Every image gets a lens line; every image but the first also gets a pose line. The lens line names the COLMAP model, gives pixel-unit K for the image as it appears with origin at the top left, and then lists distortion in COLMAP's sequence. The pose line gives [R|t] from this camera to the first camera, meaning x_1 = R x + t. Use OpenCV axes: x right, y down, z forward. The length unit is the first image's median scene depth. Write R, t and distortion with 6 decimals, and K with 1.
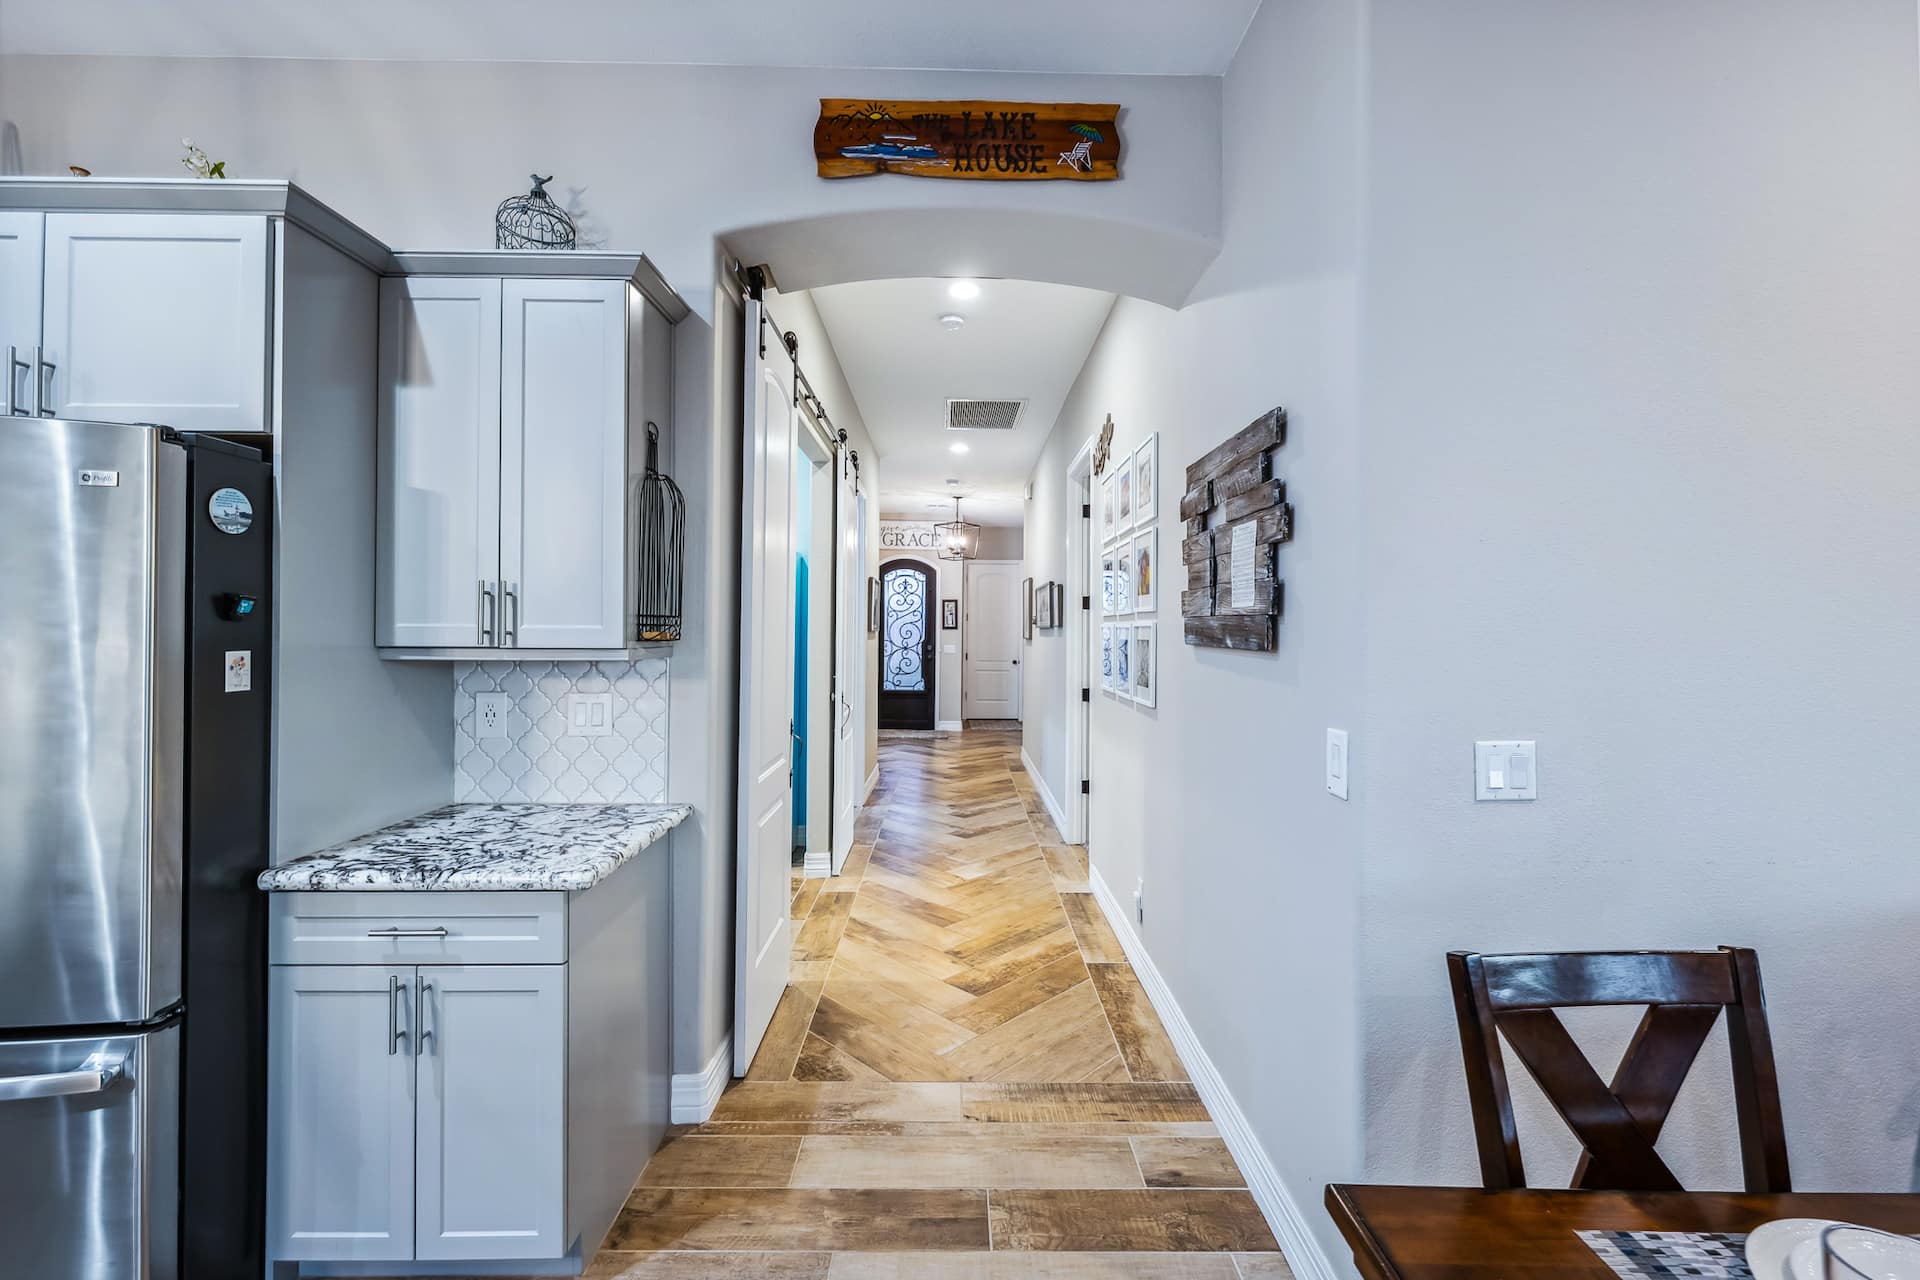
lens RADIAL K [[796.3, 0, 964.0], [0, 796.3, 634.1], [0, 0, 1]] dist [0.001606, -0.000372]
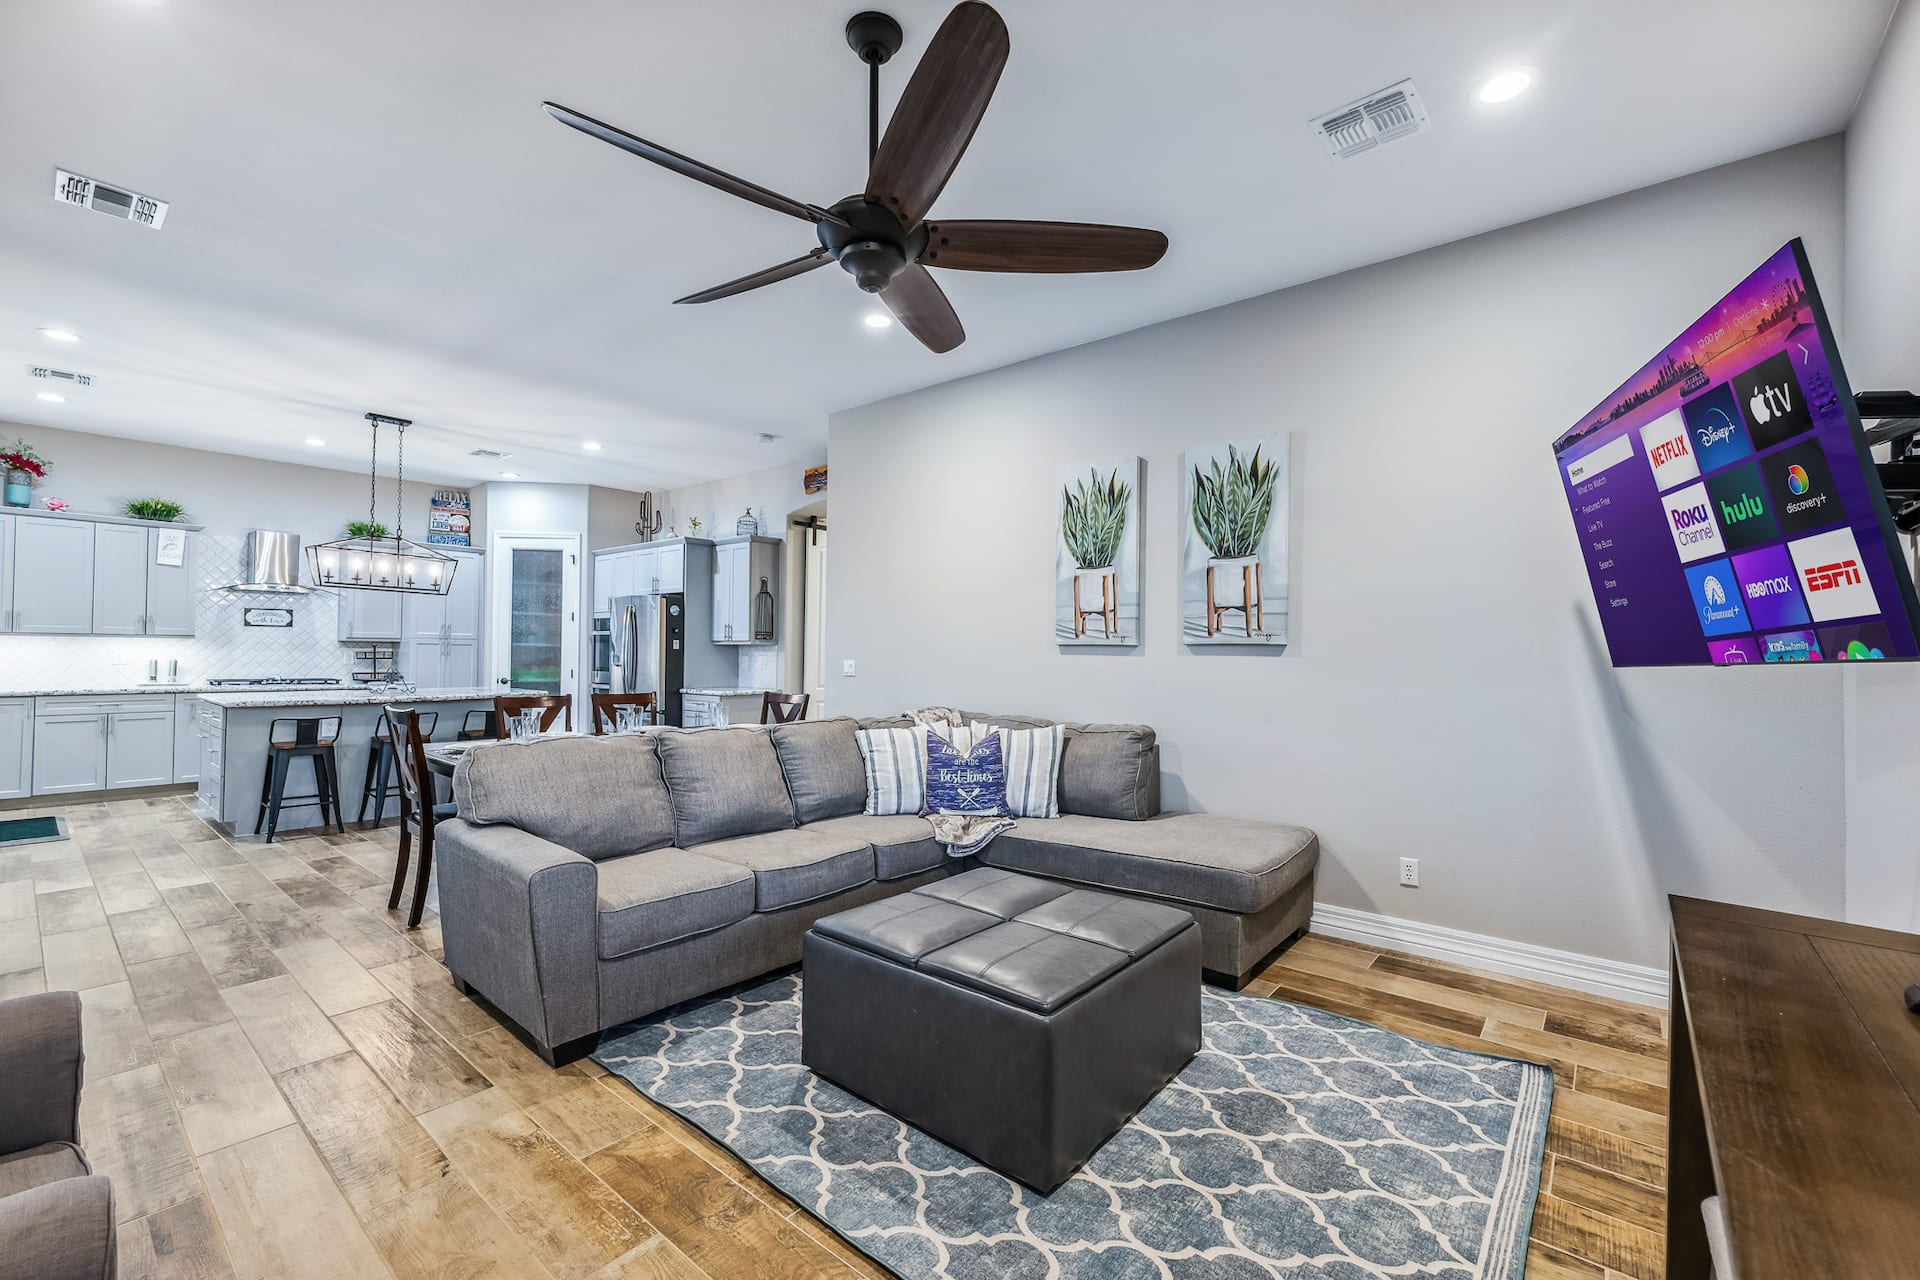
lens RADIAL K [[796.3, 0, 964.8], [0, 796.3, 645.6], [0, 0, 1]] dist [0.001606, -0.000372]
pose [[0.761483, -0.006136, -0.648155, 3.178379], [-0.006947, 0.999821, -0.017627, 0.115924], [0.648147, 0.017925, 0.761304, -1.354969]]
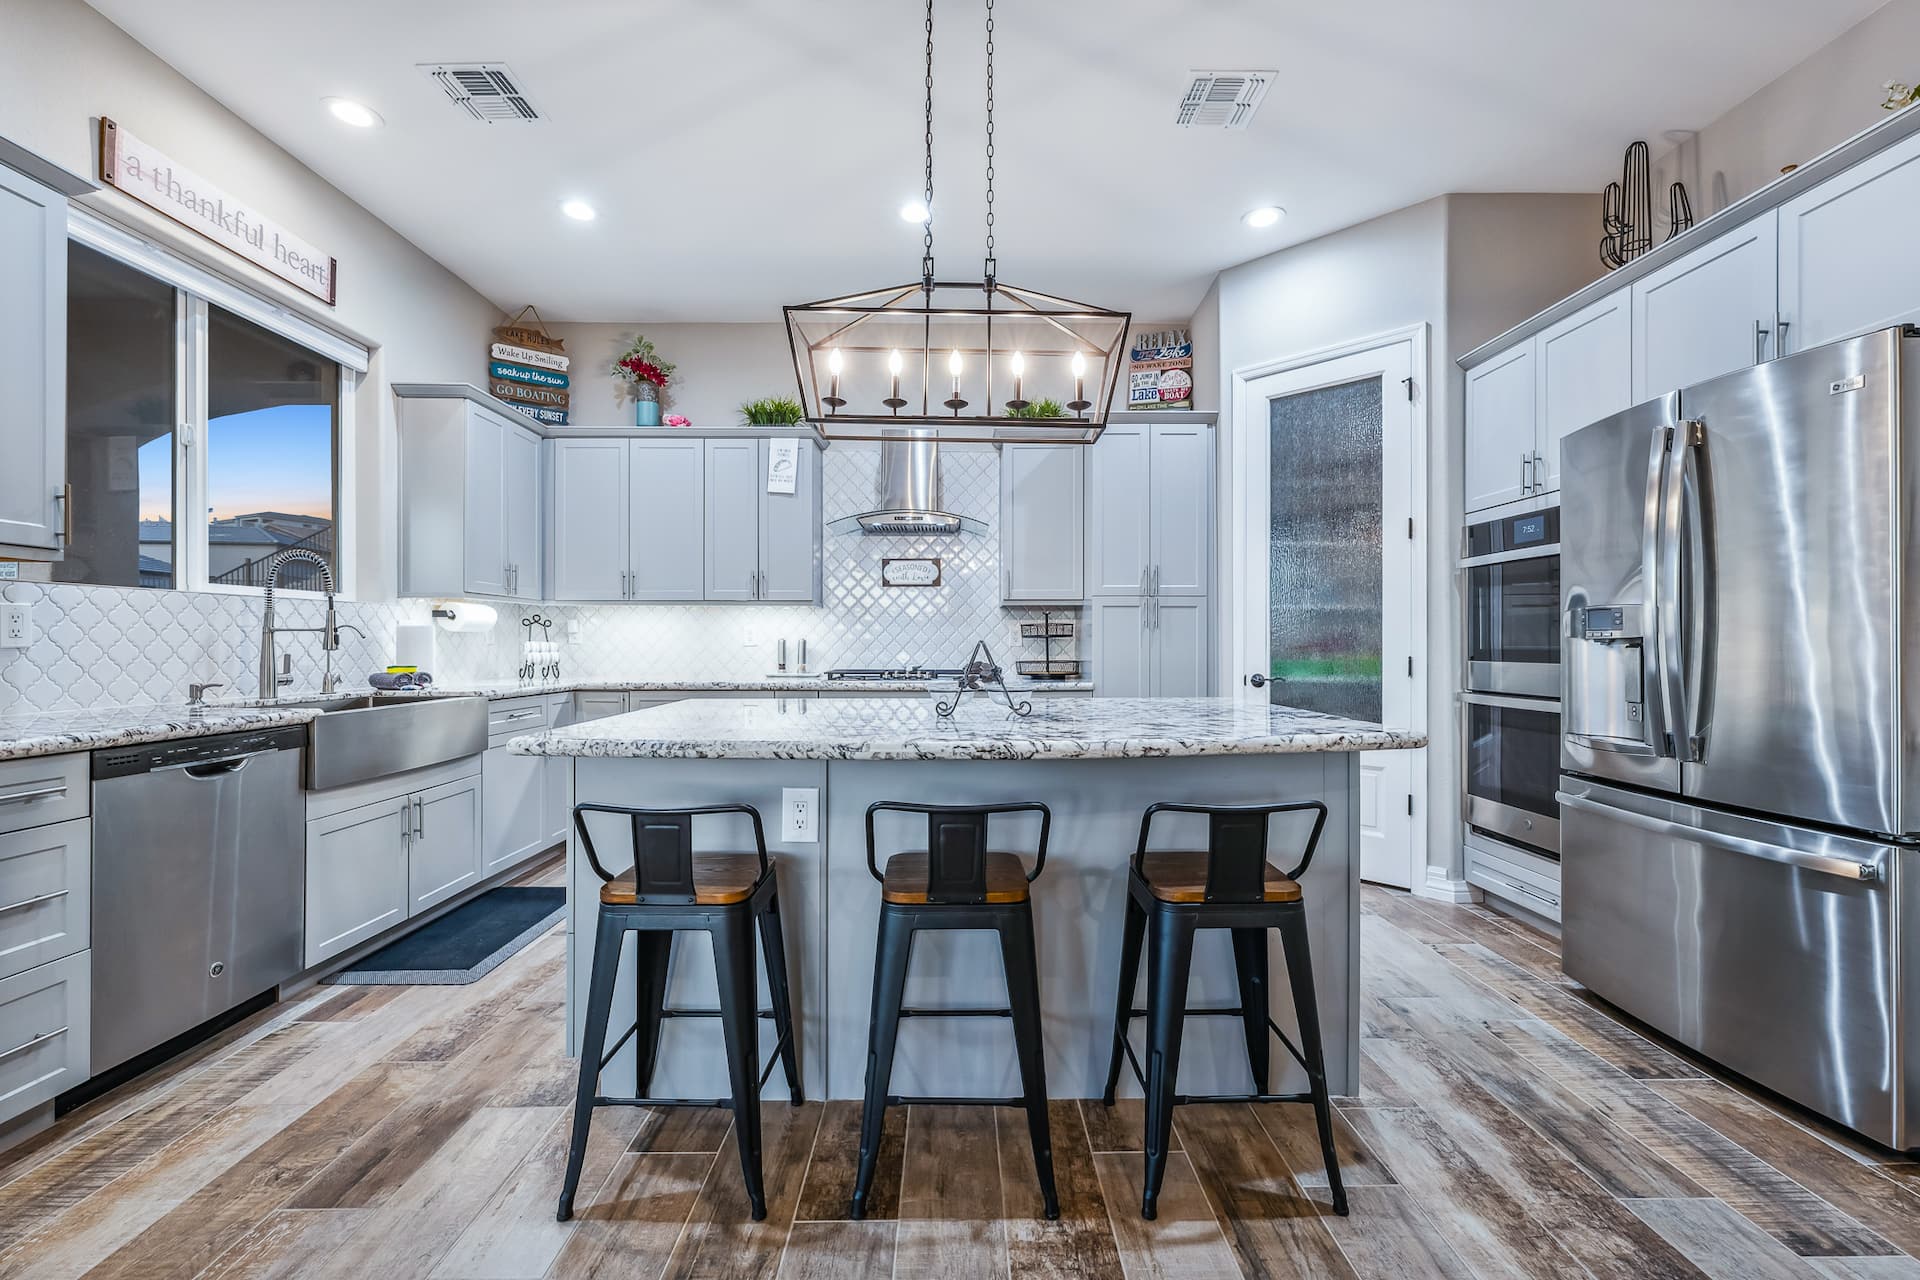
lens RADIAL K [[796.3, 0, 966.9], [0, 796.3, 645.4], [0, 0, 1]] dist [0.001606, -0.000372]
pose [[0.003822, -0.003975, -0.999985, 0.107836], [-0.001214, 0.999991, -0.003980, 0.175788], [0.999992, 0.001229, 0.003817, -0.296088]]
